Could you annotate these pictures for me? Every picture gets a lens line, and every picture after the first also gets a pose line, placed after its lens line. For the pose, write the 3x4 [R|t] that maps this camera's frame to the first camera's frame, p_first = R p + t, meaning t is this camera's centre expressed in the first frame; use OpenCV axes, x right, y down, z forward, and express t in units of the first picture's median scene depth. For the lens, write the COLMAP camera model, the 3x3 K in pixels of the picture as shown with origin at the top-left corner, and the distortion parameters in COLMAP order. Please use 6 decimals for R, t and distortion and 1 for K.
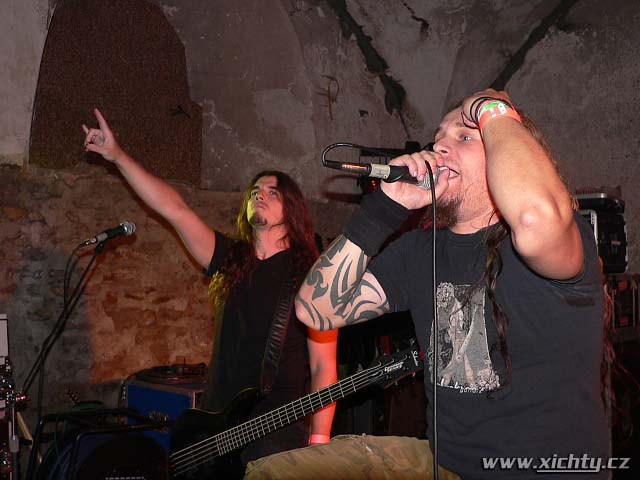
lens RADIAL K [[807.3, 0, 343.5], [0, 807.3, 184.6], [0, 0, 1]] dist [-0.203861, 0.208577]
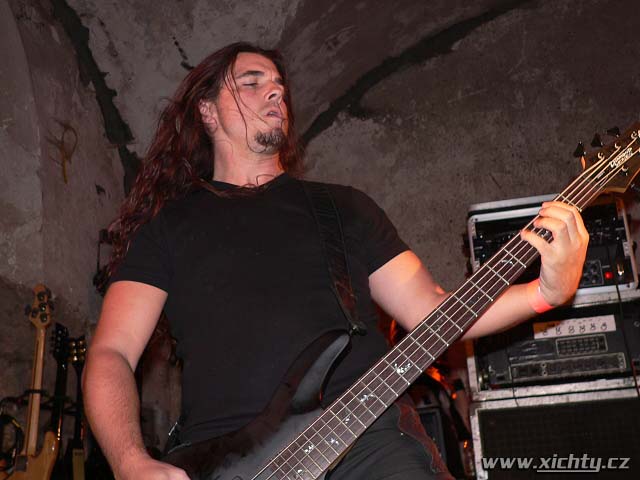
lens RADIAL K [[870.4, 0, 320.0], [0, 870.4, 240.0], [0, 0, 1]] dist [-0.096781, 0.497815]
pose [[0.902903, 0.092121, 0.419858, -0.125422], [0.005176, 0.974364, -0.224916, 0.135397], [-0.429814, 0.205251, 0.879279, 0.280660]]
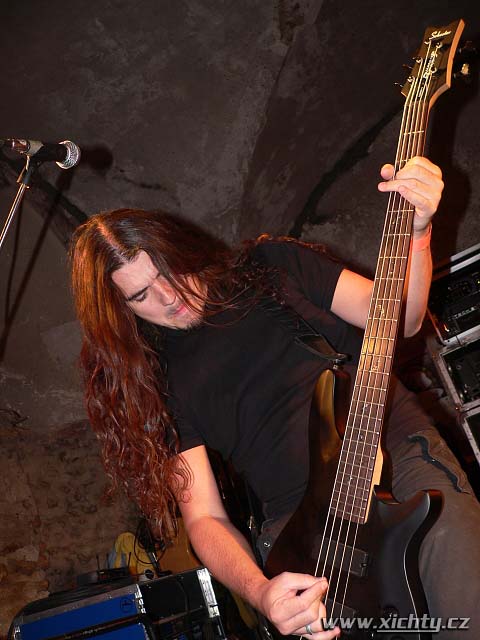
lens RADIAL K [[681.4, 0, 231.3], [0, 681.4, 323.5], [0, 0, 1]] dist [-0.213990, 0.227270]
pose [[0.932667, -0.208807, 0.294163, -0.135086], [0.284229, 0.927505, -0.242794, 0.126107], [-0.222140, 0.310056, 0.924402, 0.240503]]
